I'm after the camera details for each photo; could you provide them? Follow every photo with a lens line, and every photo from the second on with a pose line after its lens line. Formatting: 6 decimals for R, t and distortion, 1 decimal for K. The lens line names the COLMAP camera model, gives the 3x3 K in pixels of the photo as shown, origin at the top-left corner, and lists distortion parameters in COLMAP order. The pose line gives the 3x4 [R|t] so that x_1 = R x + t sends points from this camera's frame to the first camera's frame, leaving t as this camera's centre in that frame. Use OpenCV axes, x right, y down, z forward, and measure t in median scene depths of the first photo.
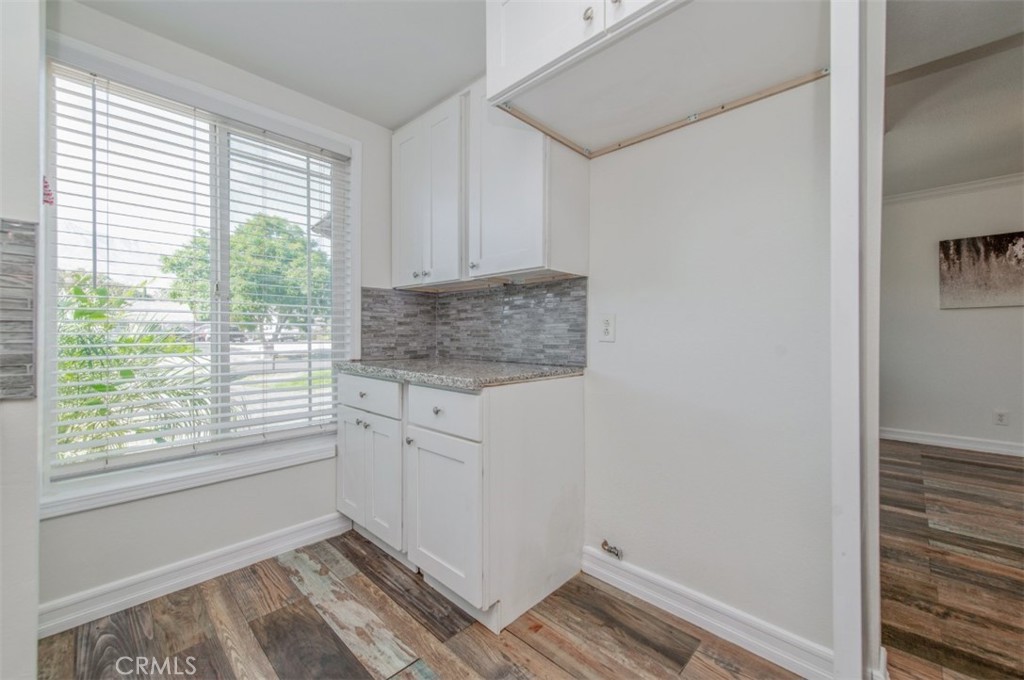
lens RADIAL K [[402.3, 0, 515.1], [0, 402.3, 337.4], [0, 0, 1]] dist [0.019967, -0.005138]
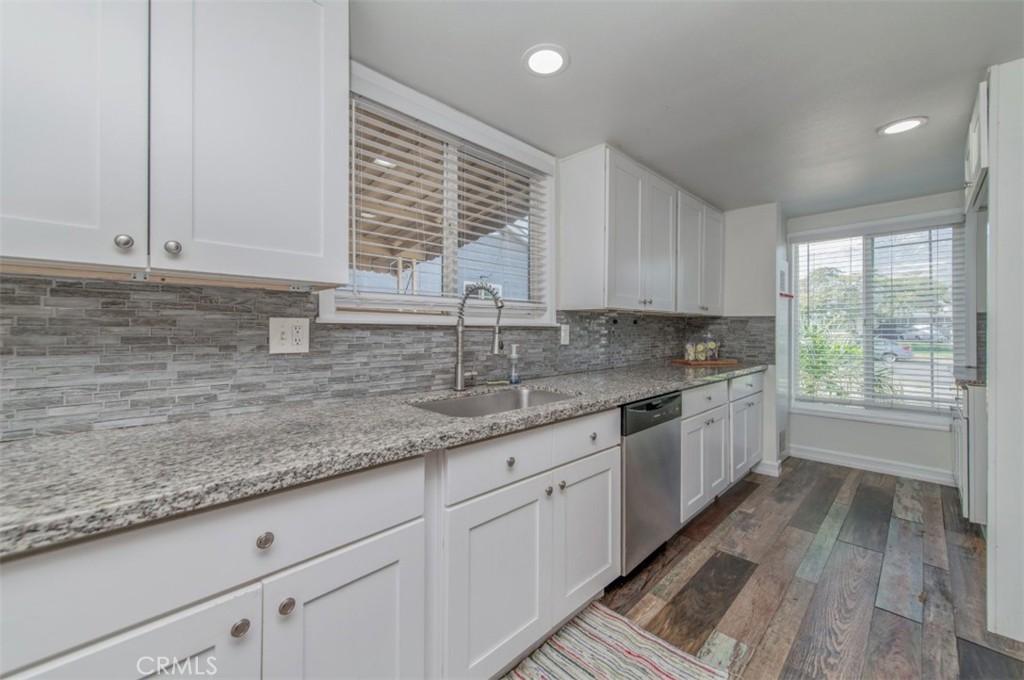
lens RADIAL K [[402.3, 0, 515.1], [0, 402.3, 337.4], [0, 0, 1]] dist [0.019967, -0.005138]
pose [[-0.023730, 0.011683, -0.999650, 1.367562], [-0.003585, 0.999924, 0.011771, -0.070278], [0.999712, 0.003863, -0.023687, -0.680238]]
